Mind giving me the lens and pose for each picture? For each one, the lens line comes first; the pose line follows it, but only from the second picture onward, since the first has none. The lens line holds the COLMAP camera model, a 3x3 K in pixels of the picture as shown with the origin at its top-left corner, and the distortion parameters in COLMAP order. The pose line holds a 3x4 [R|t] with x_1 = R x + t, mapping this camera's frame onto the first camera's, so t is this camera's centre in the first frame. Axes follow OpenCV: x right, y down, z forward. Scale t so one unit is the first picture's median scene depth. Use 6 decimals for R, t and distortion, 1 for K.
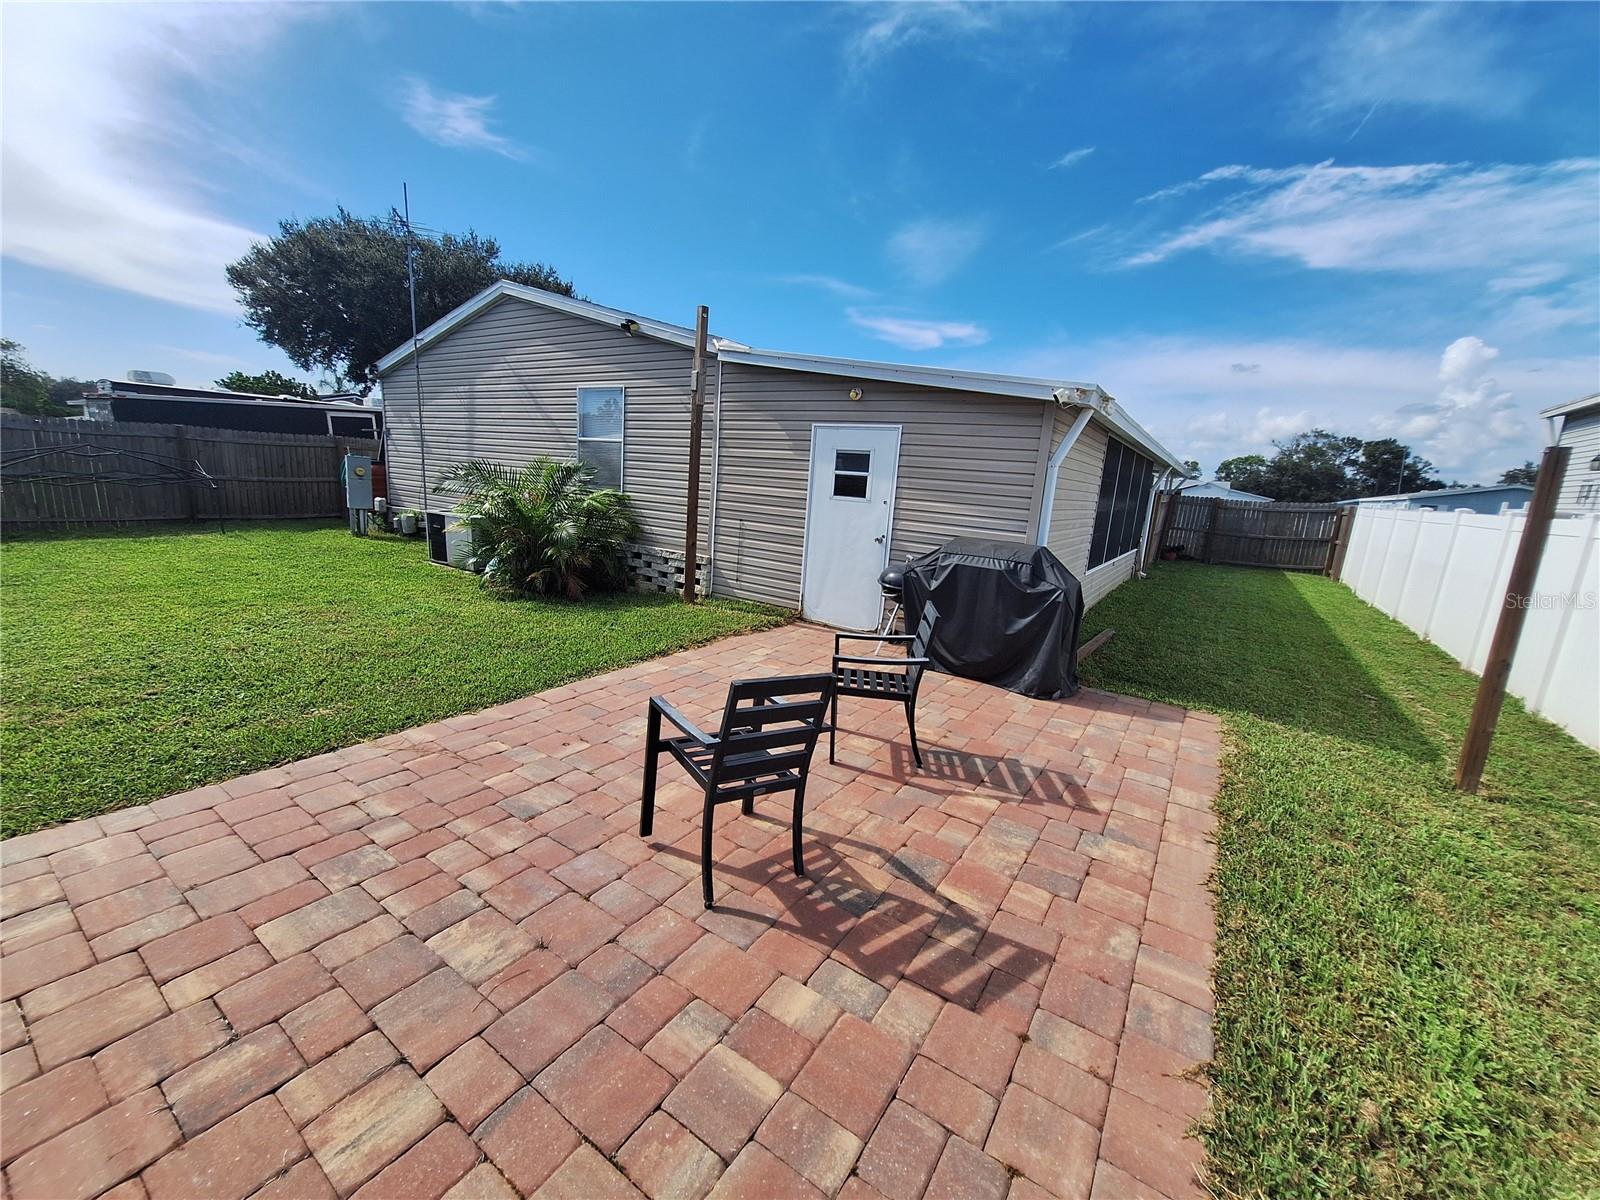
lens RADIAL K [[631.9, 0, 794.9], [0, 631.9, 608.4], [0, 0, 1]] dist [-0.000464, 0.000095]
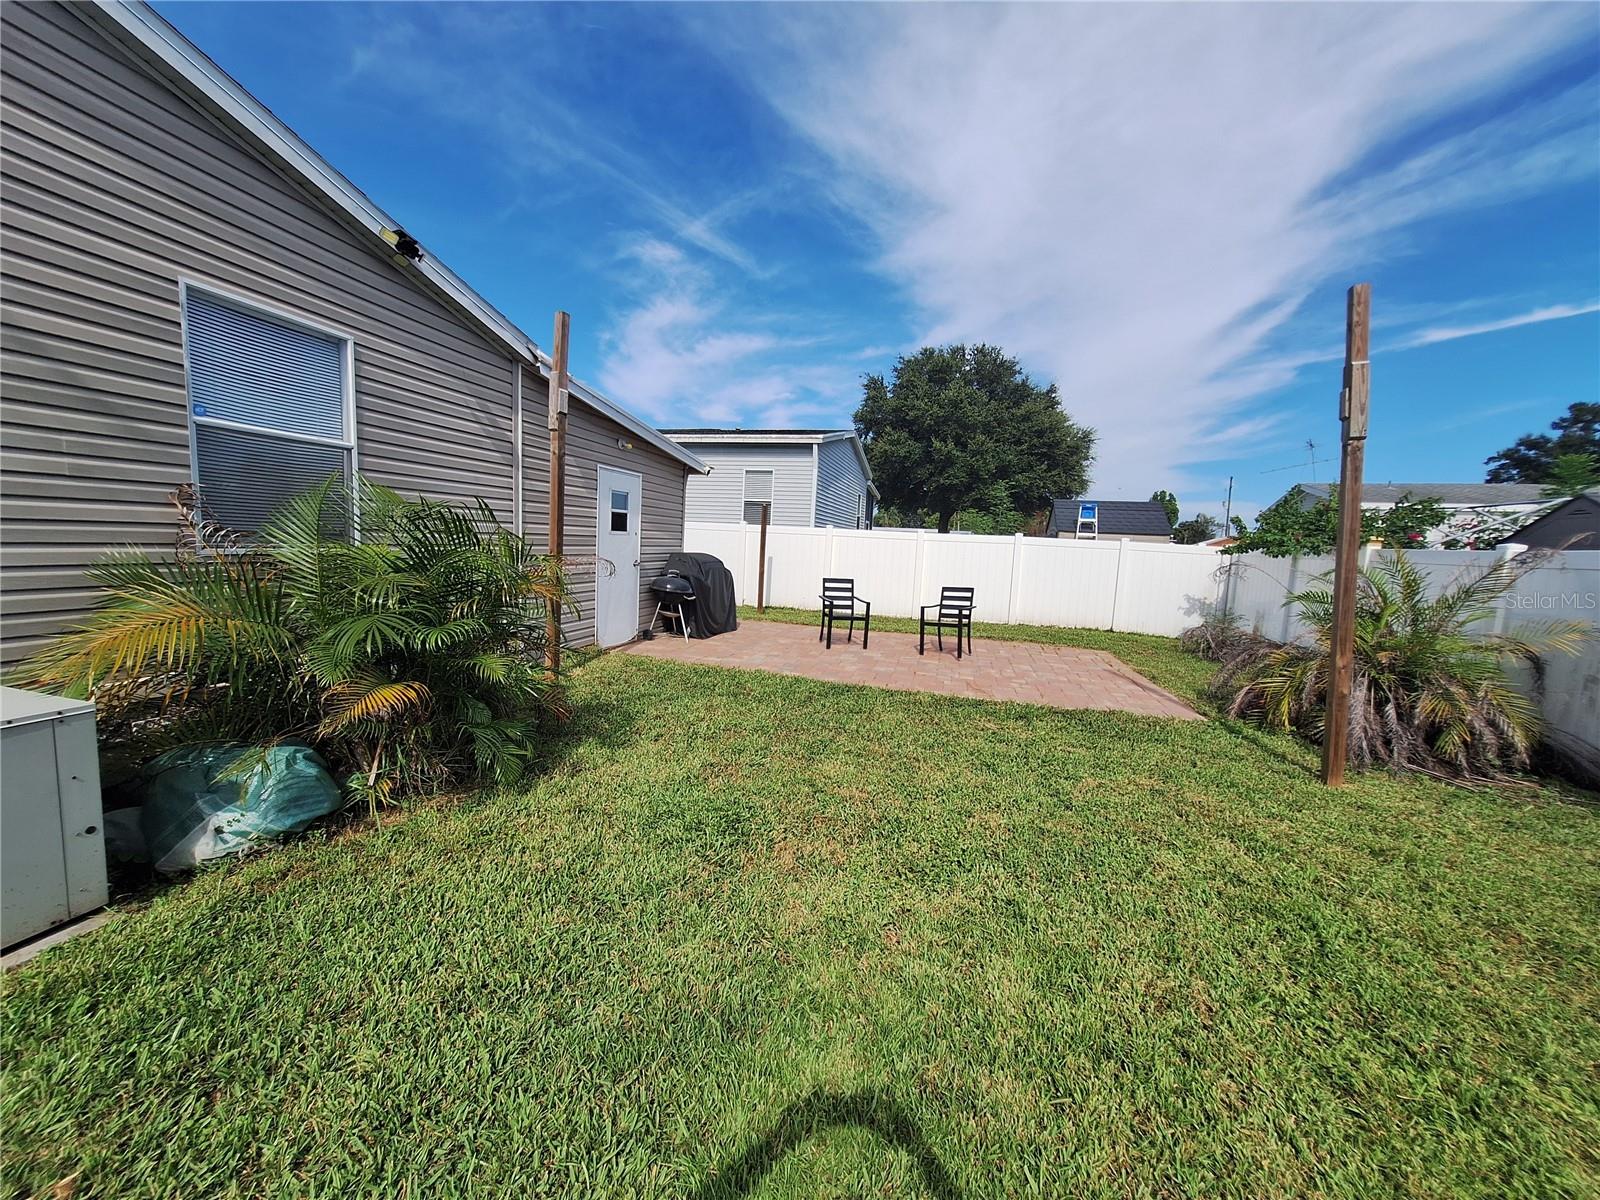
lens RADIAL K [[631.6, 0, 794.6], [0, 631.6, 605.7], [0, 0, 1]] dist [0.001108, 0.000948]
pose [[-0.334646, -0.183783, 0.924249, -2.123265], [0.124200, 0.963640, 0.236586, -0.532261], [-0.934123, 0.193964, -0.299652, 2.051446]]
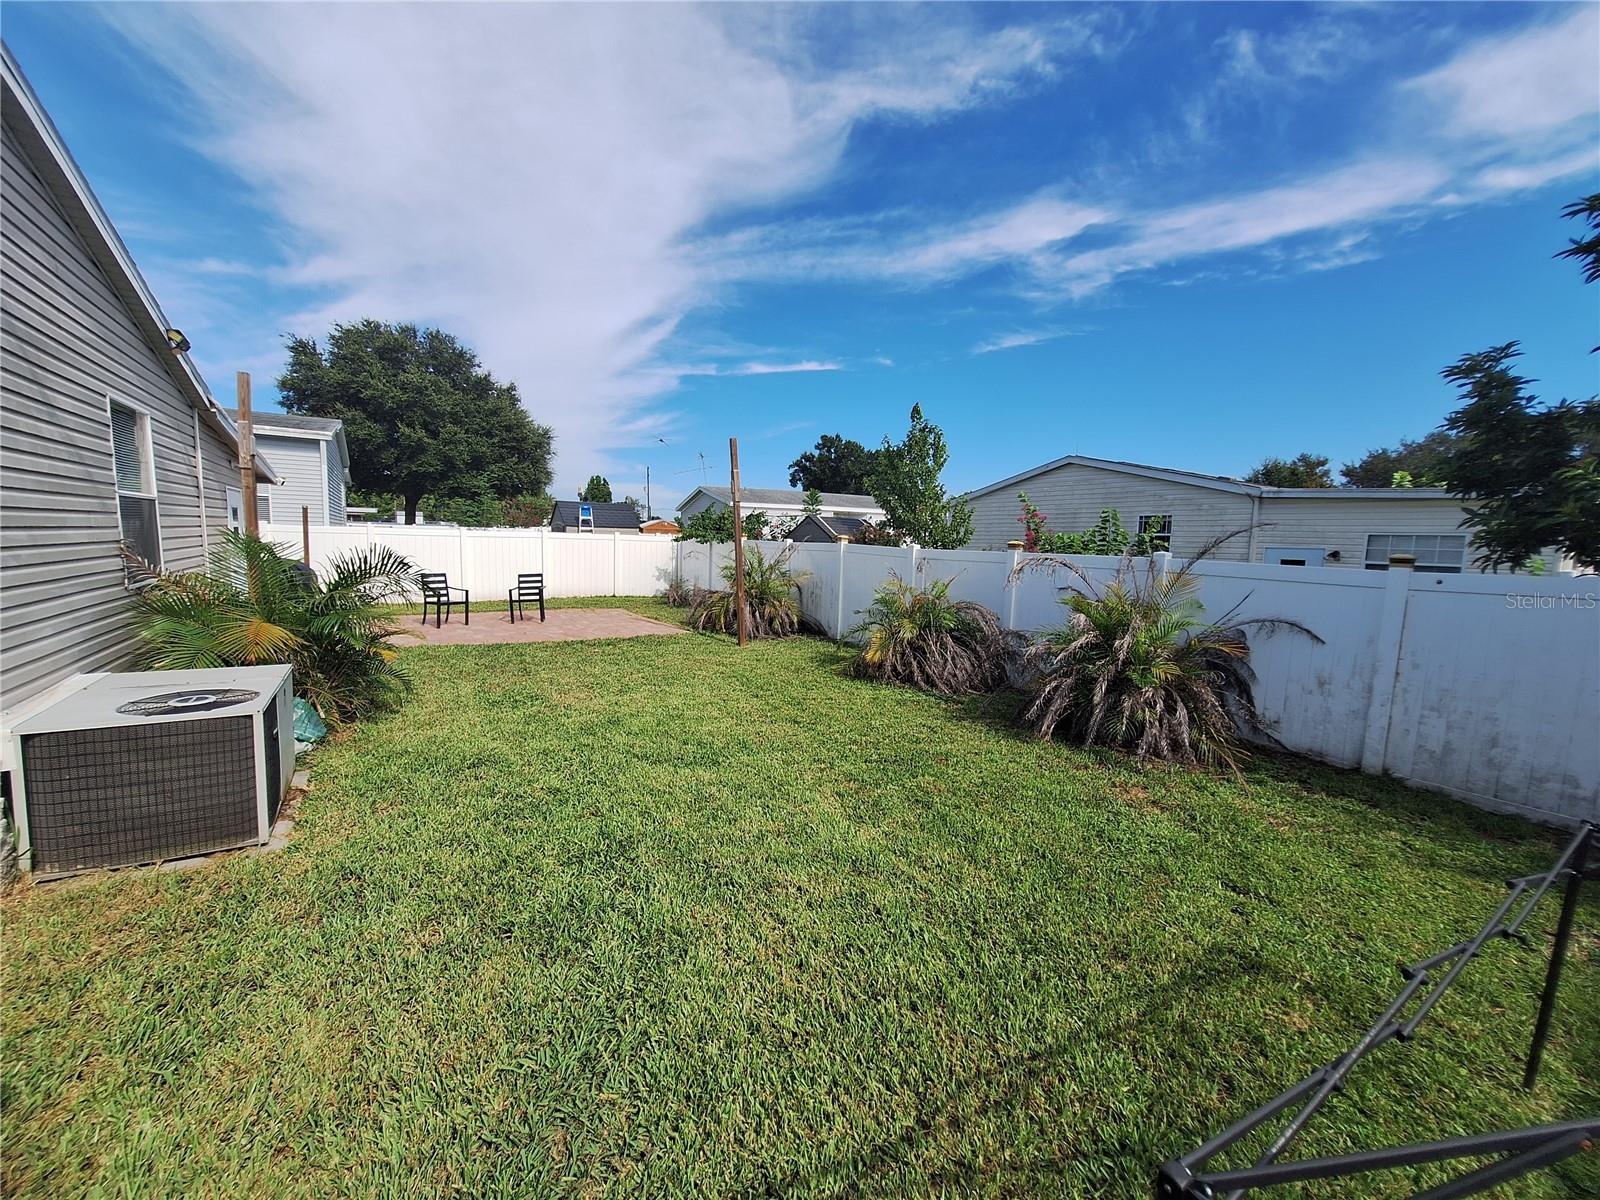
lens RADIAL K [[631.6, 0, 794.6], [0, 631.6, 605.7], [0, 0, 1]] dist [0.001108, 0.000948]
pose [[-0.917432, -0.138134, 0.373145, -2.720990], [-0.012994, 0.947705, 0.318883, -0.912116], [-0.397680, 0.287704, -0.871250, 3.238831]]
